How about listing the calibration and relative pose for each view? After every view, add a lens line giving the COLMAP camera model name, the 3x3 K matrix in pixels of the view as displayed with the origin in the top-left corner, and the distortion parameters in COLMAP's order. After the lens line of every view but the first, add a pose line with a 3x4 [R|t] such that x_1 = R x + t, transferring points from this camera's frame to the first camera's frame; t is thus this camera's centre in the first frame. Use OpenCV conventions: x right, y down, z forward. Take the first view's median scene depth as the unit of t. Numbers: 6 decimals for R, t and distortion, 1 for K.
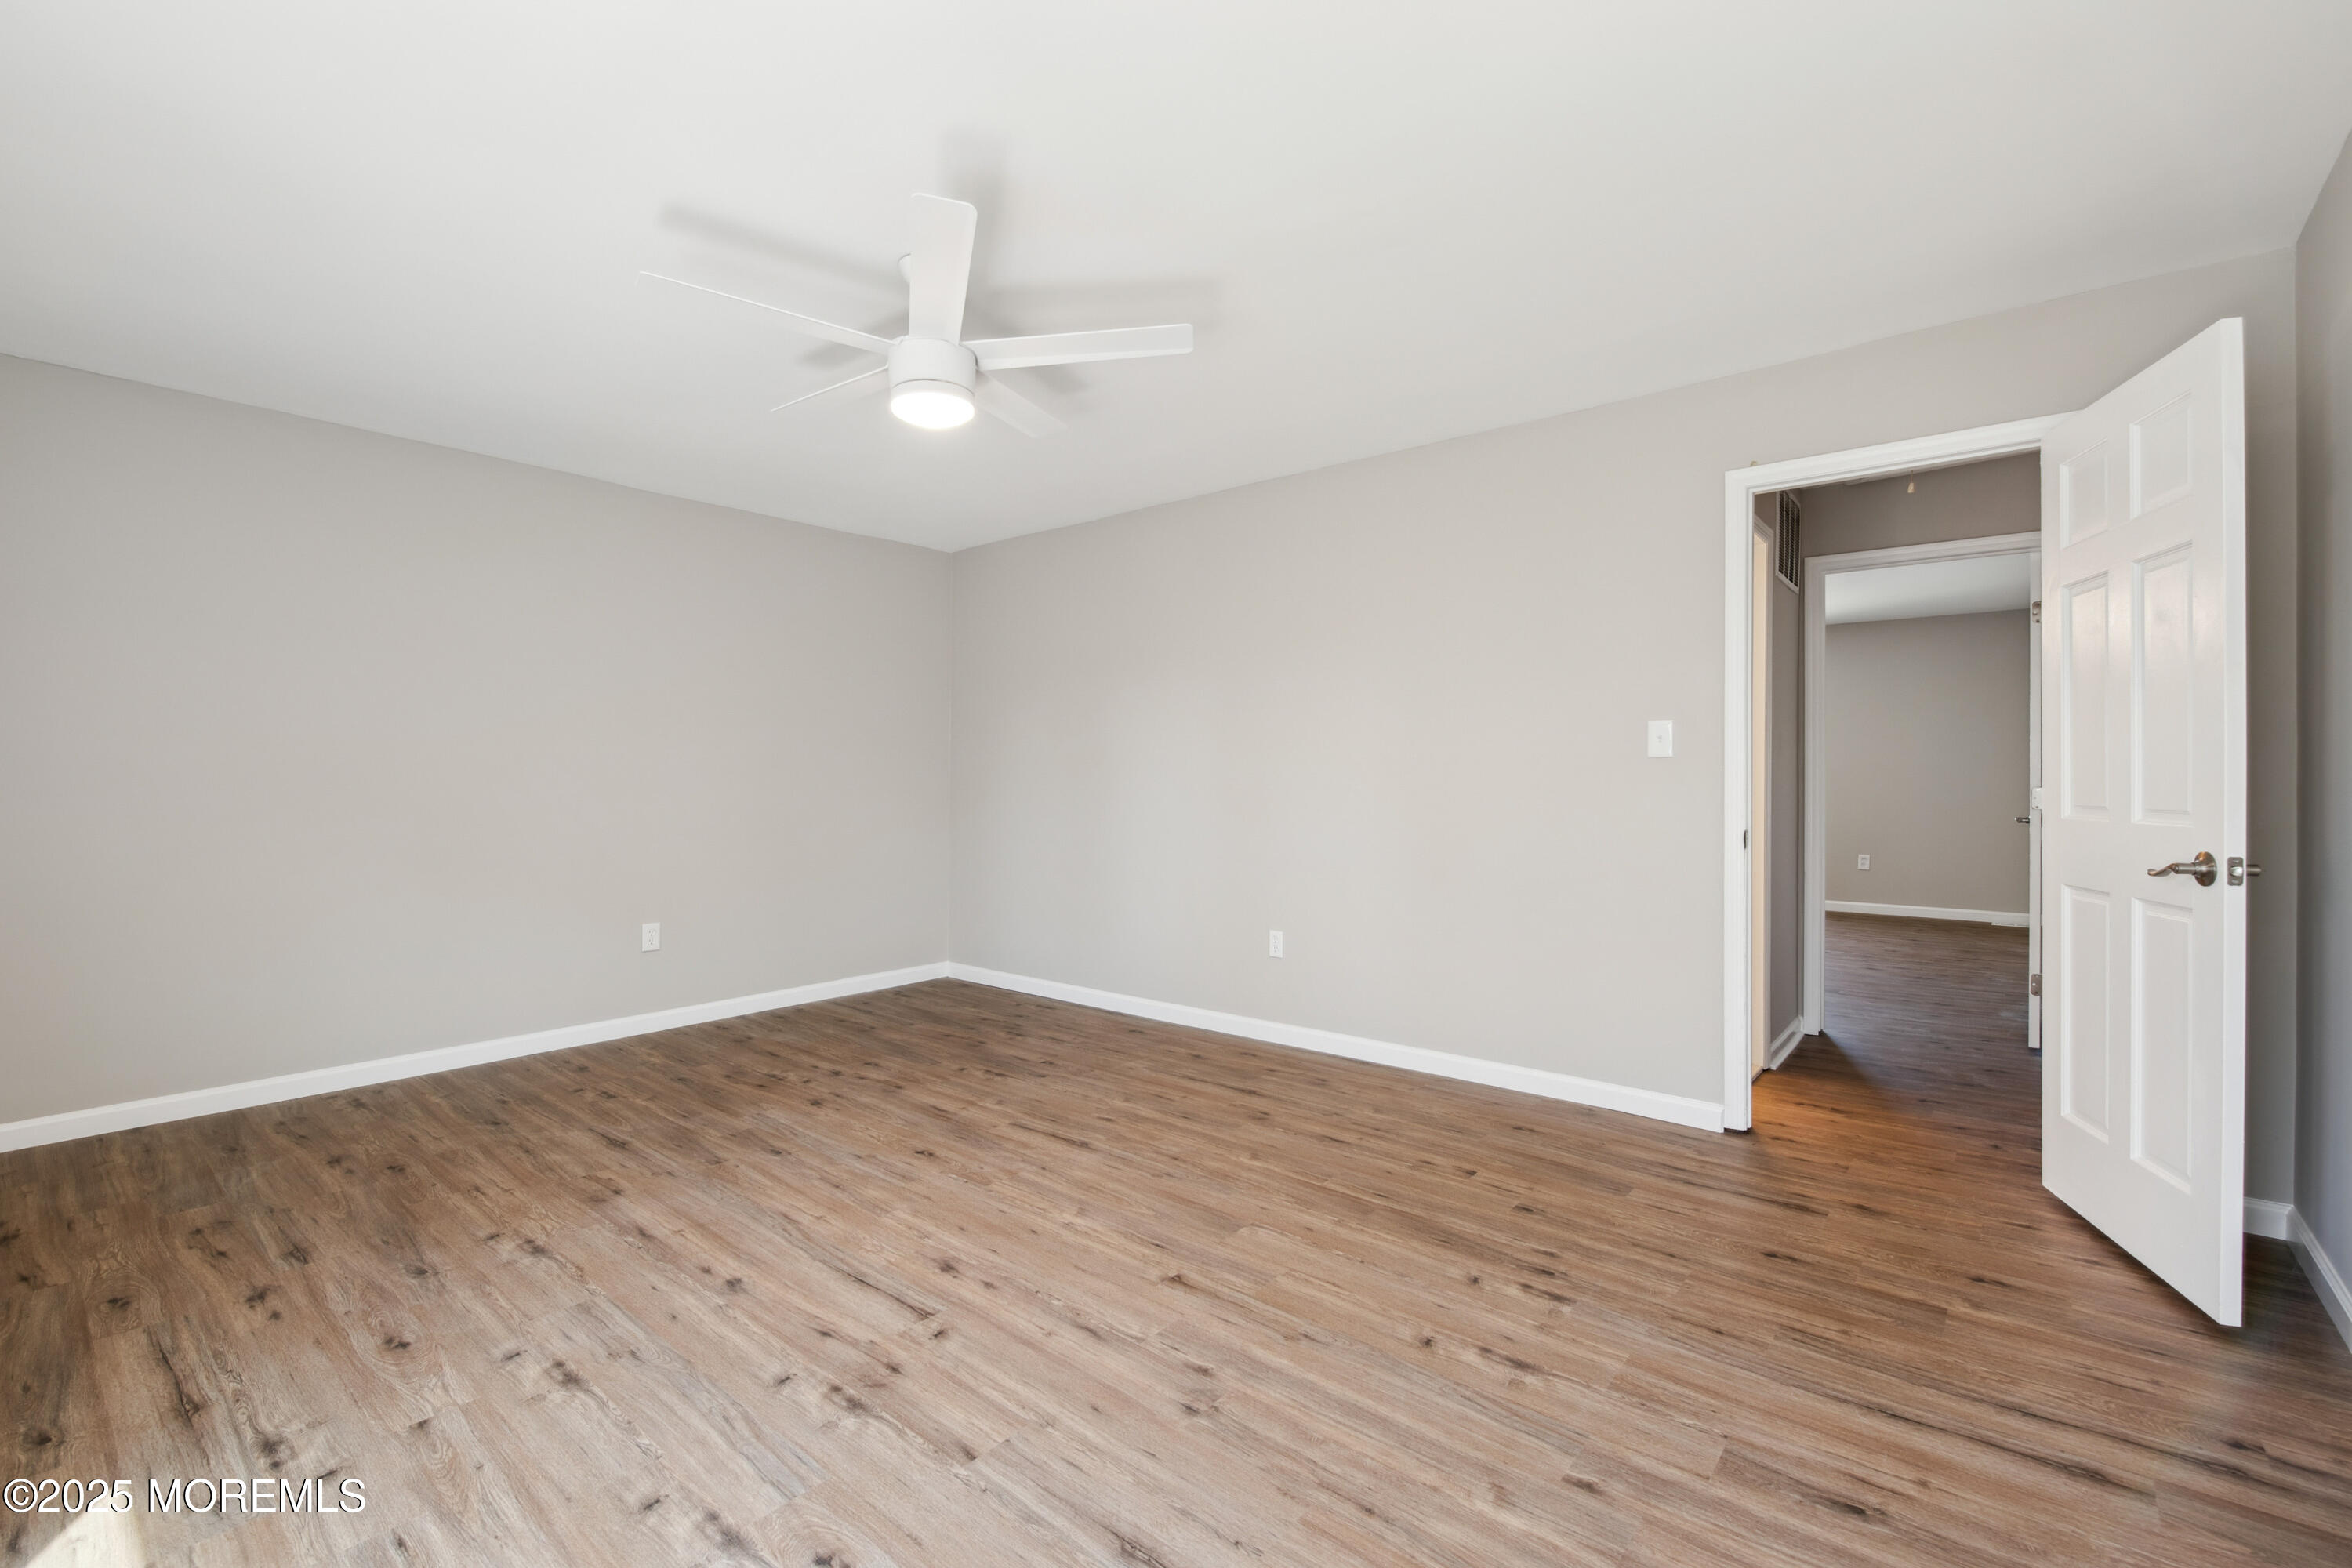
lens RADIAL K [[1009.7, 0, 1176.0], [0, 1009.7, 784.0], [0, 0, 1]] dist [0.014395, -0.009490]
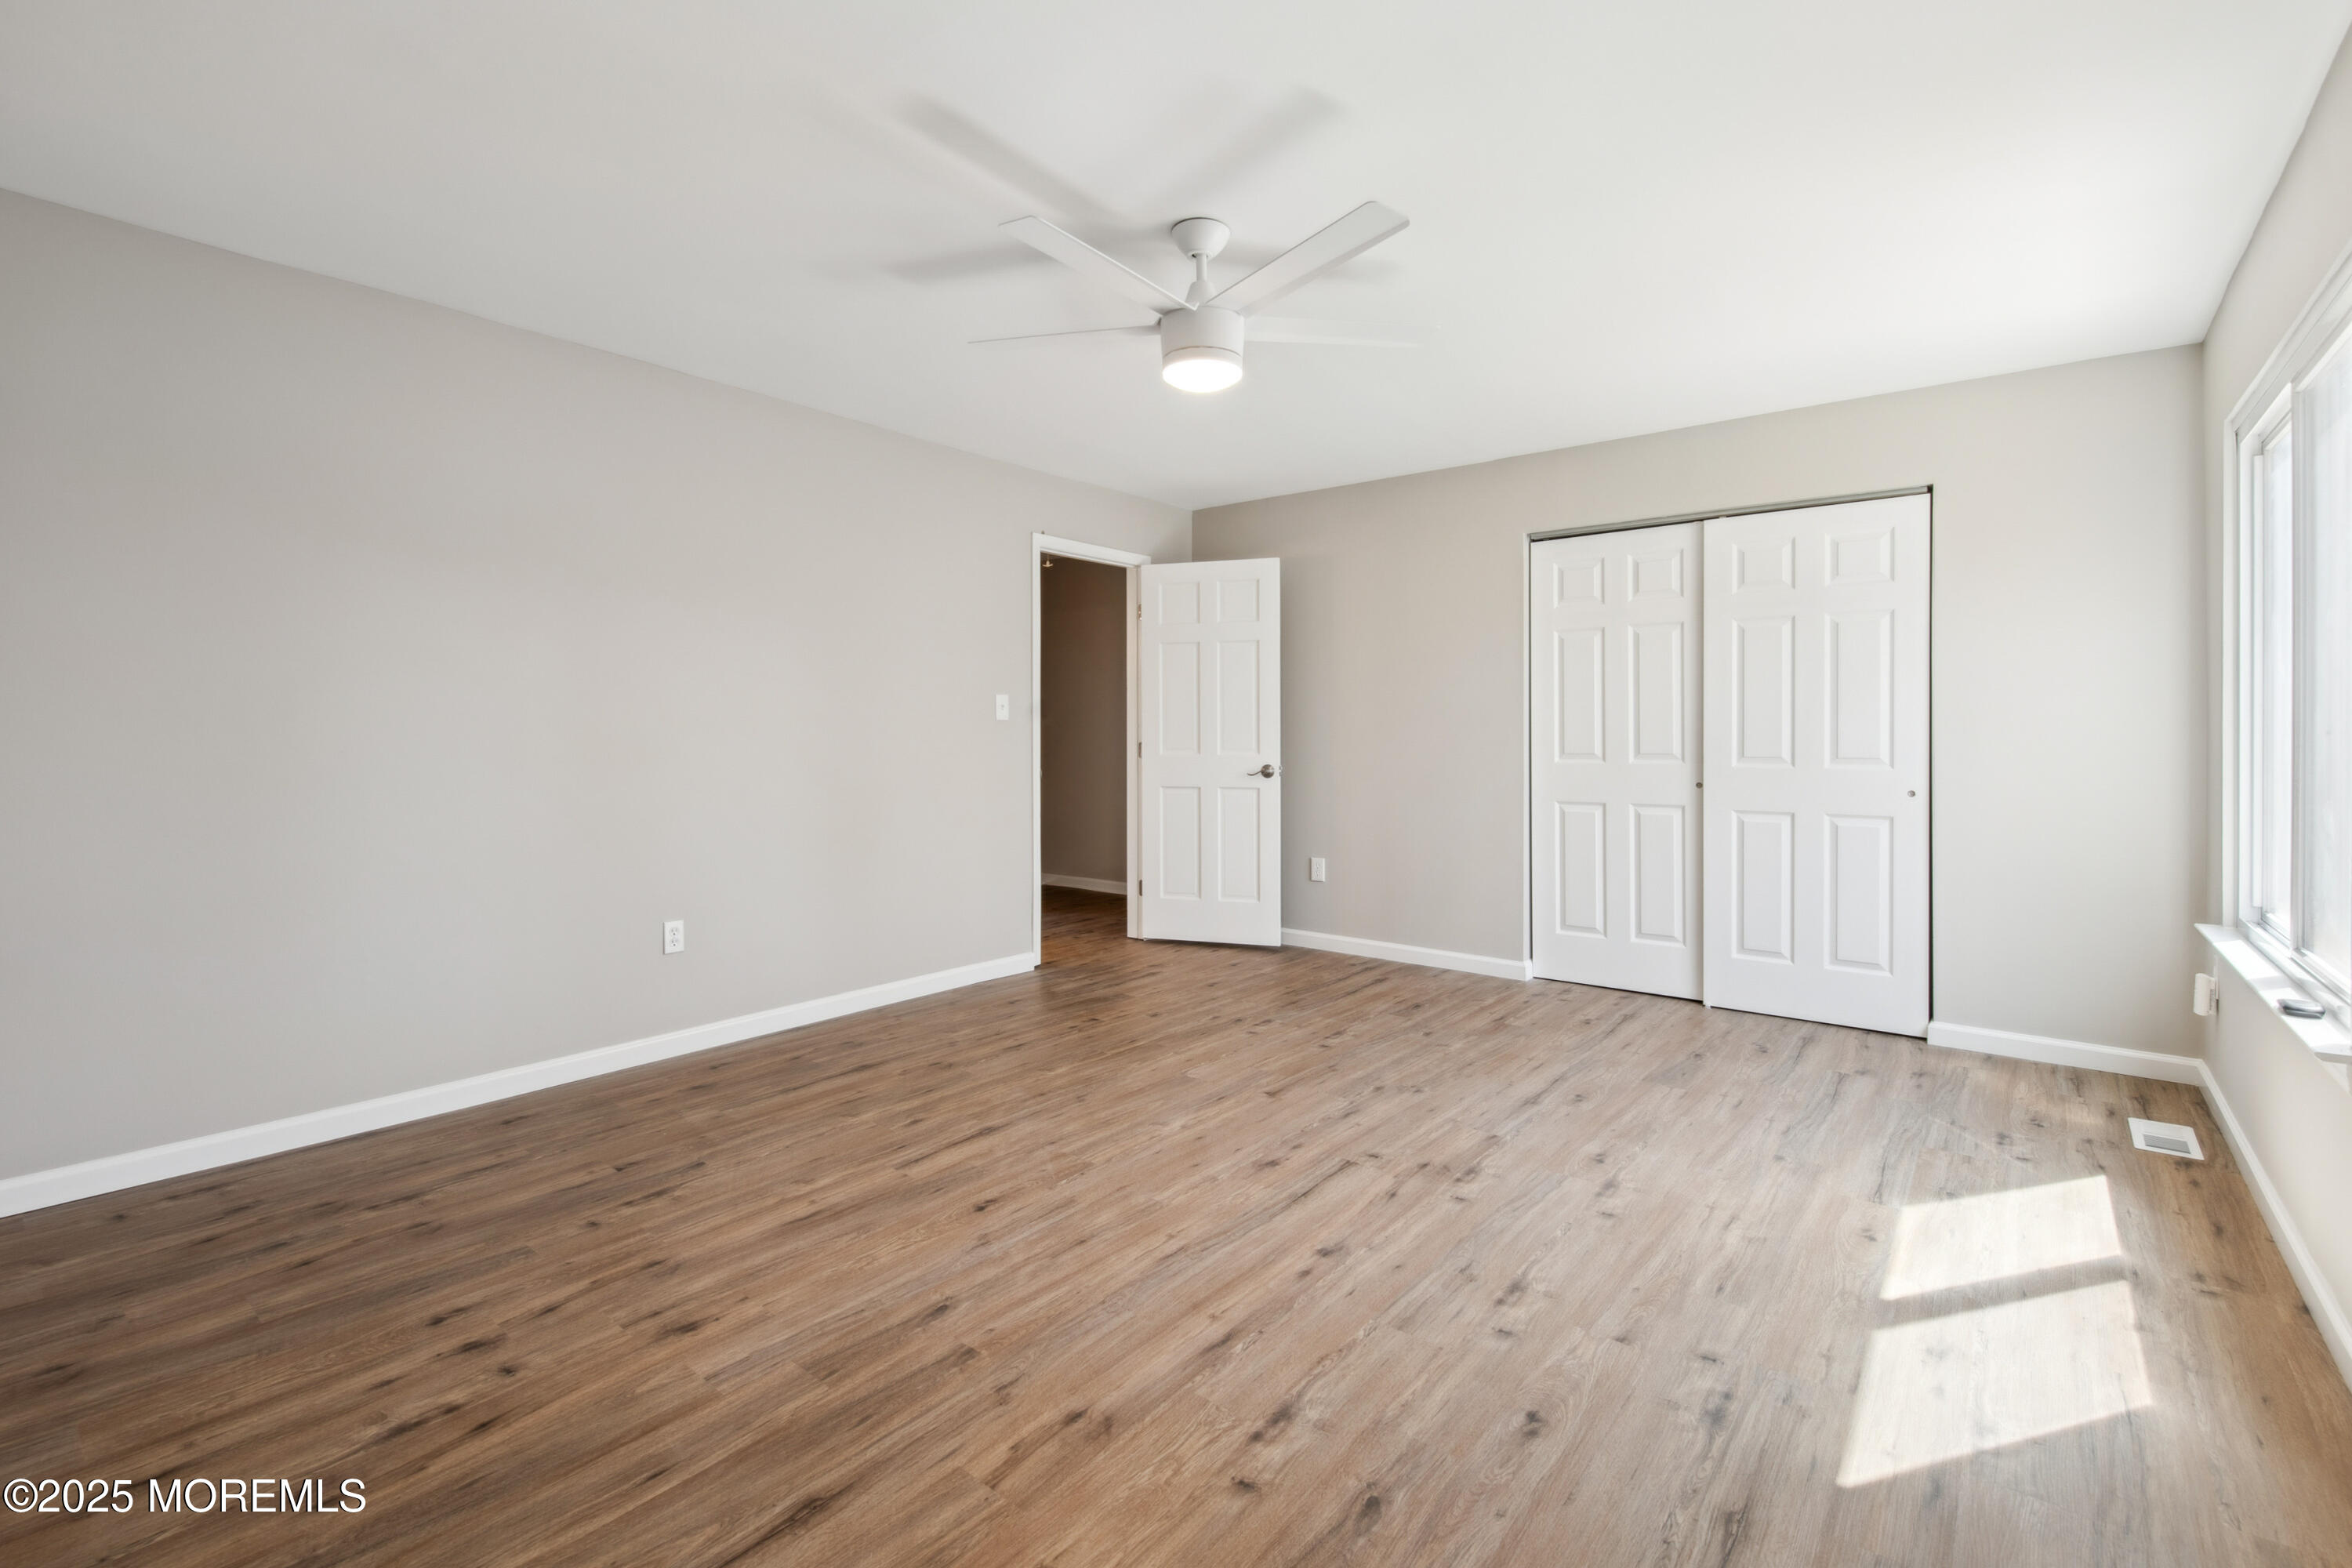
lens RADIAL K [[1023.2, 0, 1174.0], [0, 1023.2, 772.5], [0, 0, 1]] dist [0.024350, -0.015898]
pose [[-0.009495, -0.034013, 0.999376, -1.118510], [0.005064, 0.999407, 0.034062, -0.001544], [-0.999942, 0.005384, -0.009317, 0.917763]]
